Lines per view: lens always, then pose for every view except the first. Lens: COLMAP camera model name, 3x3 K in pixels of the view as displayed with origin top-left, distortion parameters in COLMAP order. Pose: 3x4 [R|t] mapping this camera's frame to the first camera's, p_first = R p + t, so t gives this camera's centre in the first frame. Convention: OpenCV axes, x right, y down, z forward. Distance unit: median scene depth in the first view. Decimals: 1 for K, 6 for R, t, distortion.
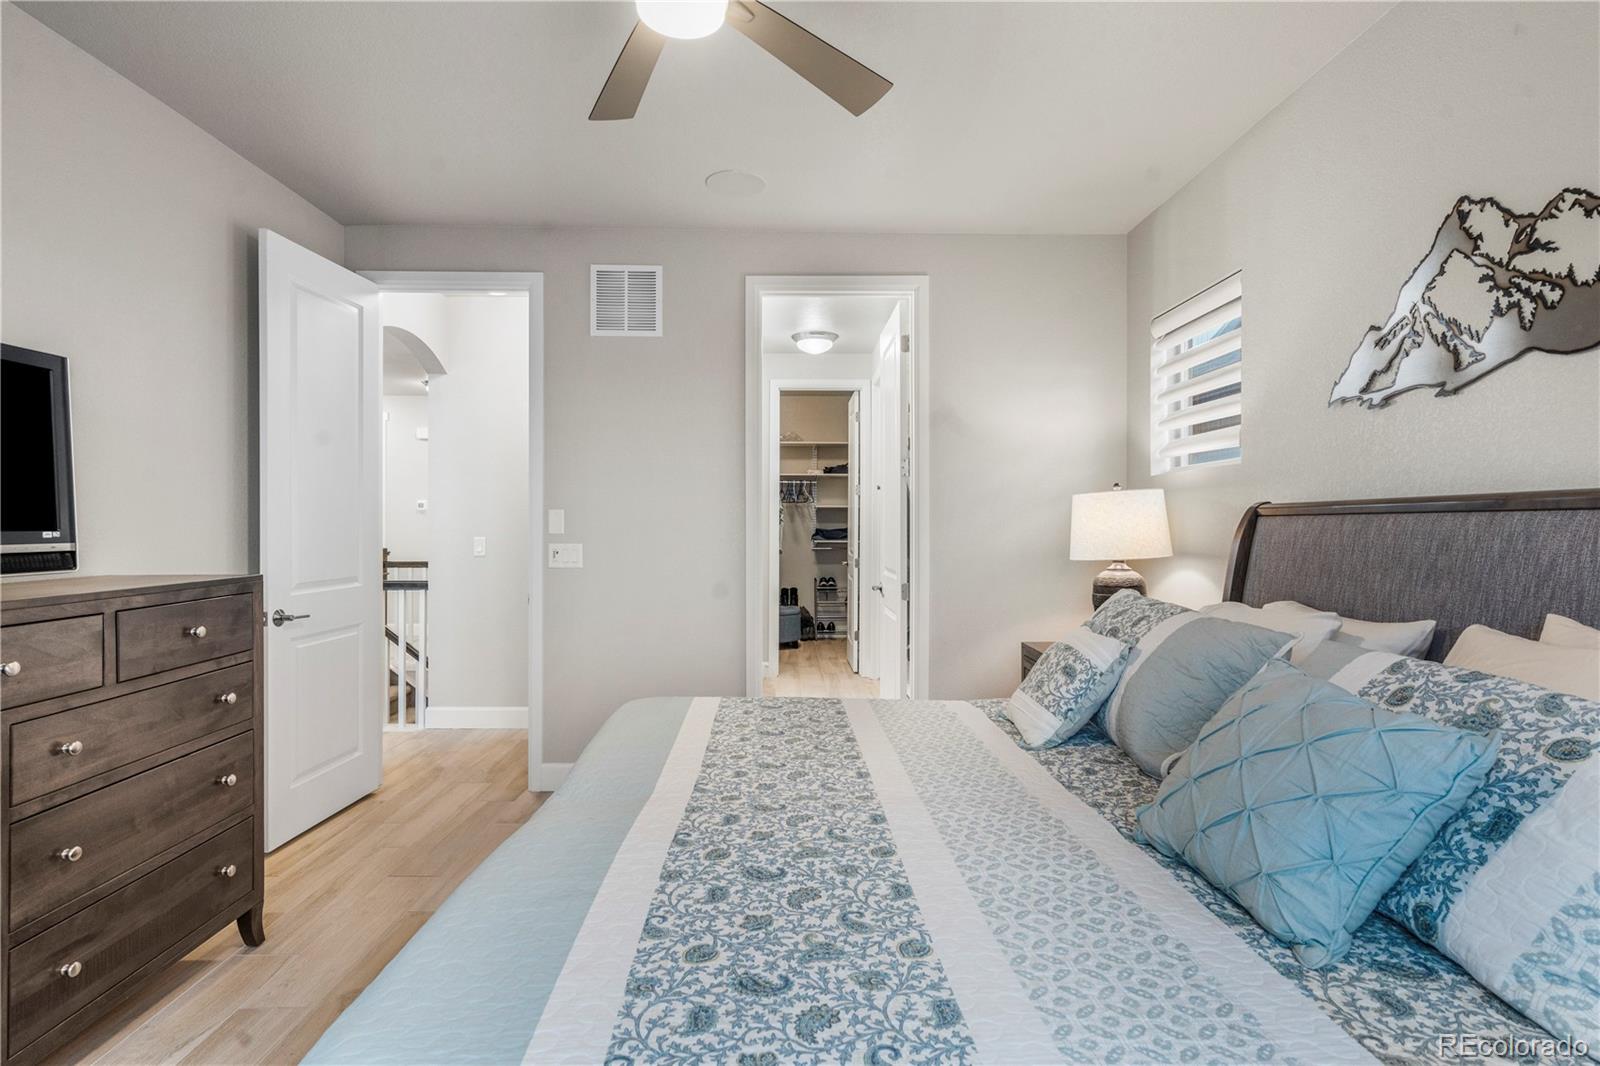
lens RADIAL K [[777.0, 0, 812.9], [0, 777.0, 528.3], [0, 0, 1]] dist [0.001620, -0.000244]
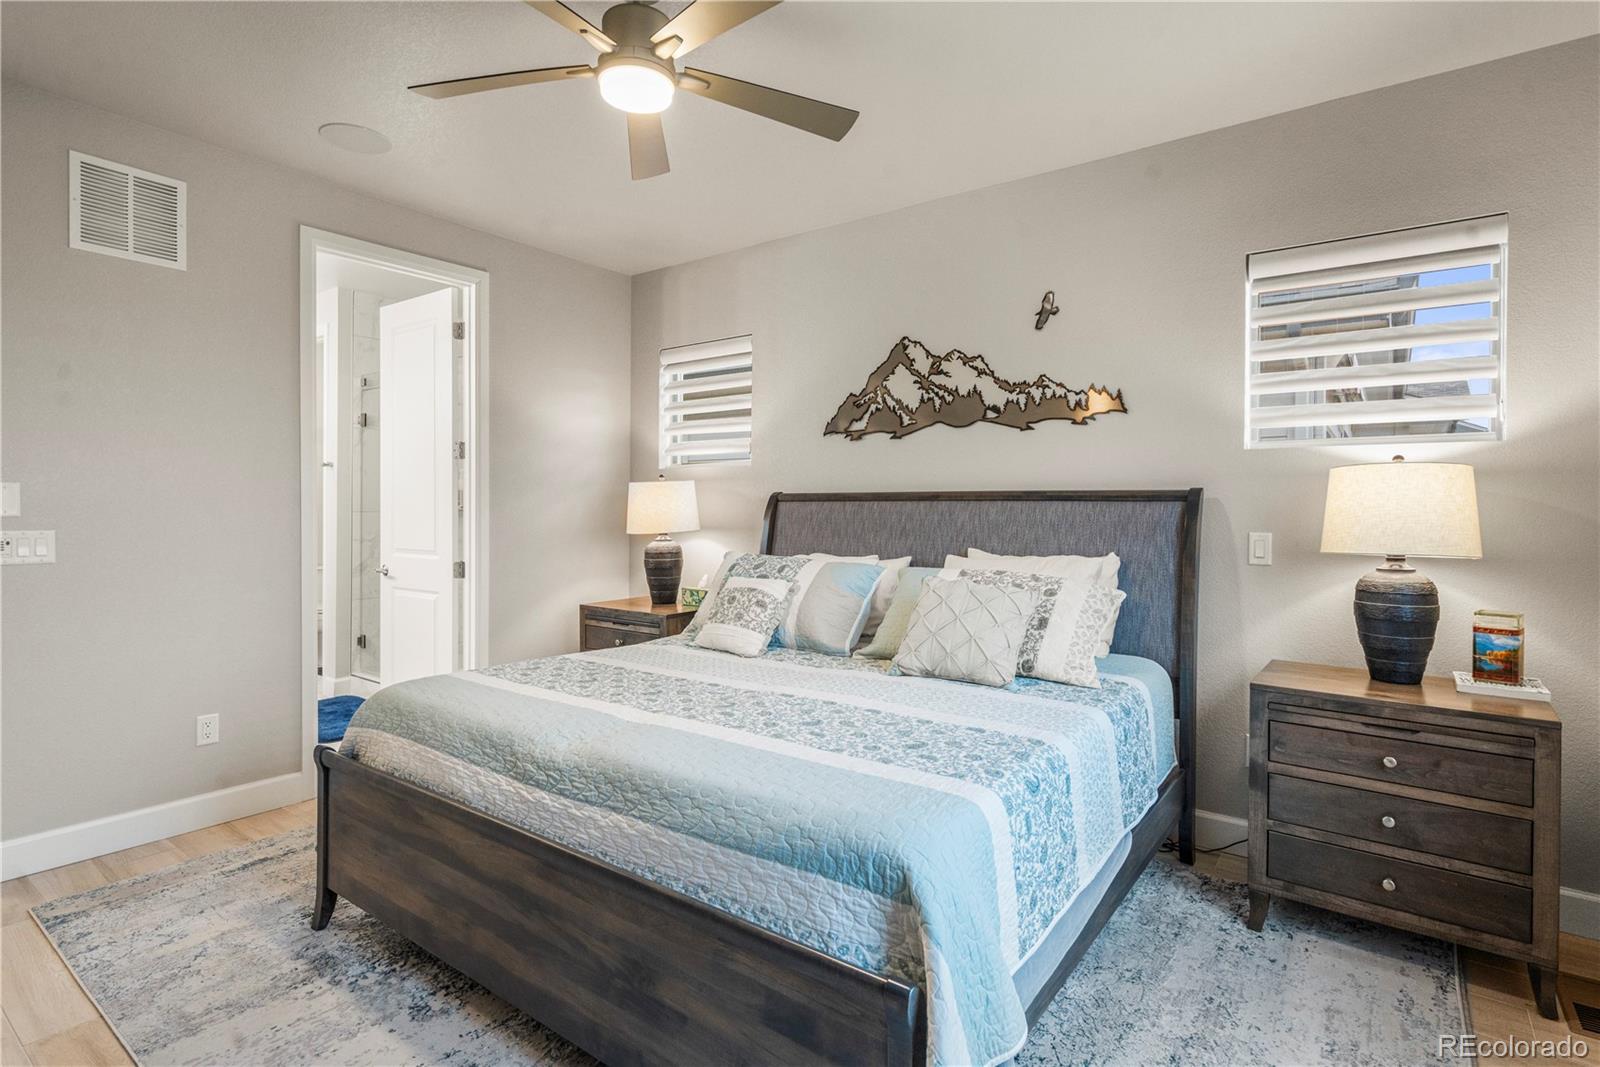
lens RADIAL K [[777.0, 0, 785.0], [0, 777.0, 517.1], [0, 0, 1]] dist [0.001620, -0.000244]
pose [[0.629032, -0.008110, 0.777337, -0.451664], [0.000094, 0.999946, 0.010356, -0.000081], [-0.777379, -0.006442, 0.628999, 0.010202]]
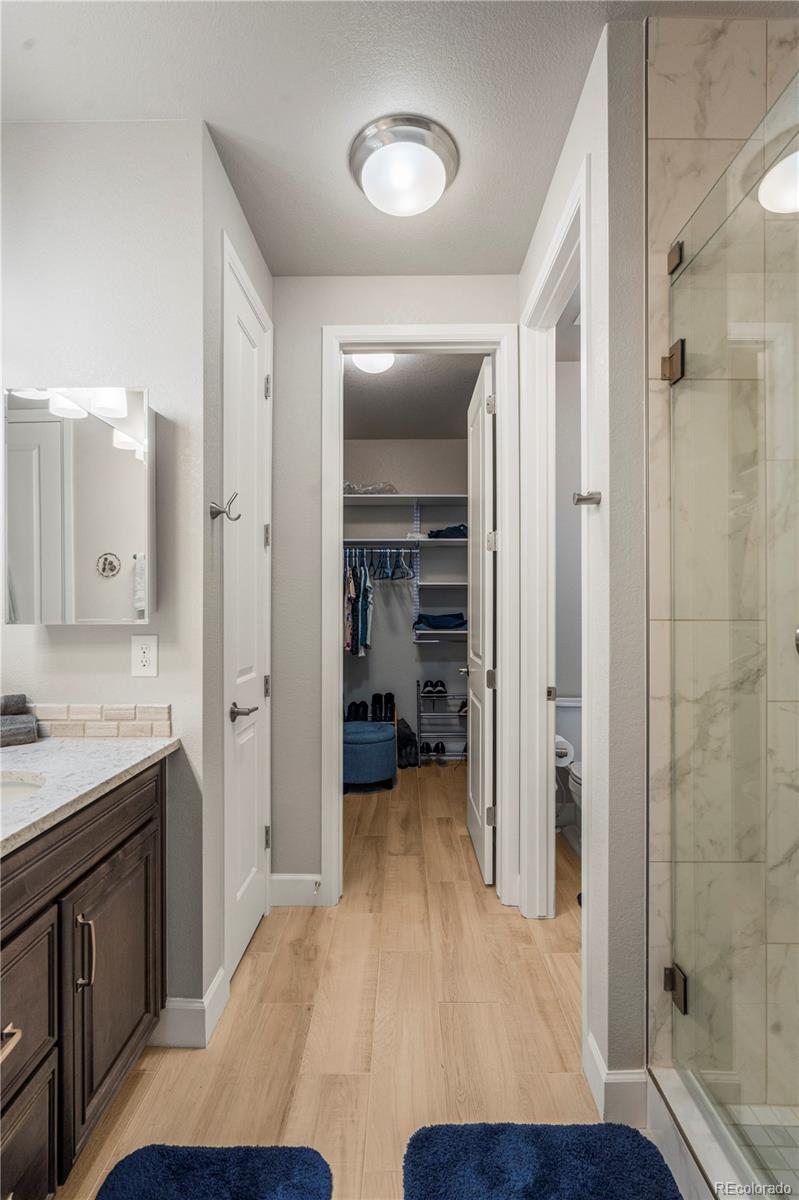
lens RADIAL K [[559.1, 0, 401.0], [0, 559.1, 601.5], [0, 0, 1]] dist [-0.012404, 0.005403]
pose [[0.999261, -0.004732, -0.038158, 0.018859], [0.003872, 0.999738, -0.022579, 0.000637], [0.038255, 0.022415, 0.999017, 1.176115]]
